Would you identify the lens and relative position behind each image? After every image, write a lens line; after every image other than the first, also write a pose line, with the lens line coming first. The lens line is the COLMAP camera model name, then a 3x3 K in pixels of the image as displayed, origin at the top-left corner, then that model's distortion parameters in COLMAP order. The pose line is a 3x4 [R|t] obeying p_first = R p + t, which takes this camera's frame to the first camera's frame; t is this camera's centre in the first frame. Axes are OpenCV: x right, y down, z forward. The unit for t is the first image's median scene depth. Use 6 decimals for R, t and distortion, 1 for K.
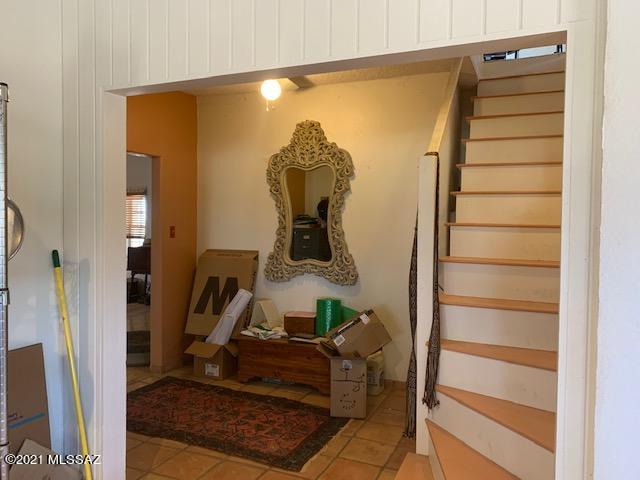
lens RADIAL K [[475.2, 0, 320.0], [0, 475.2, 240.0], [0, 0, 1]] dist [0.089572, -0.207727]
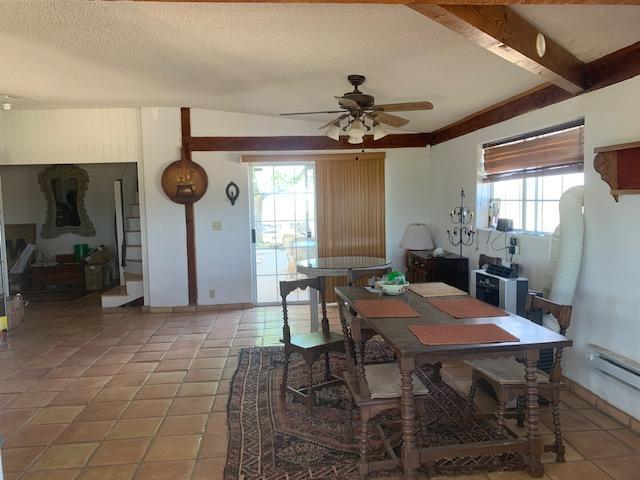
lens RADIAL K [[475.2, 0, 320.0], [0, 475.2, 240.0], [0, 0, 1]] dist [0.089572, -0.207727]
pose [[0.871500, -0.066530, 0.485861, -0.091705], [0.046431, 0.997498, 0.053304, 0.048600], [-0.488192, -0.023896, 0.872409, -1.382022]]
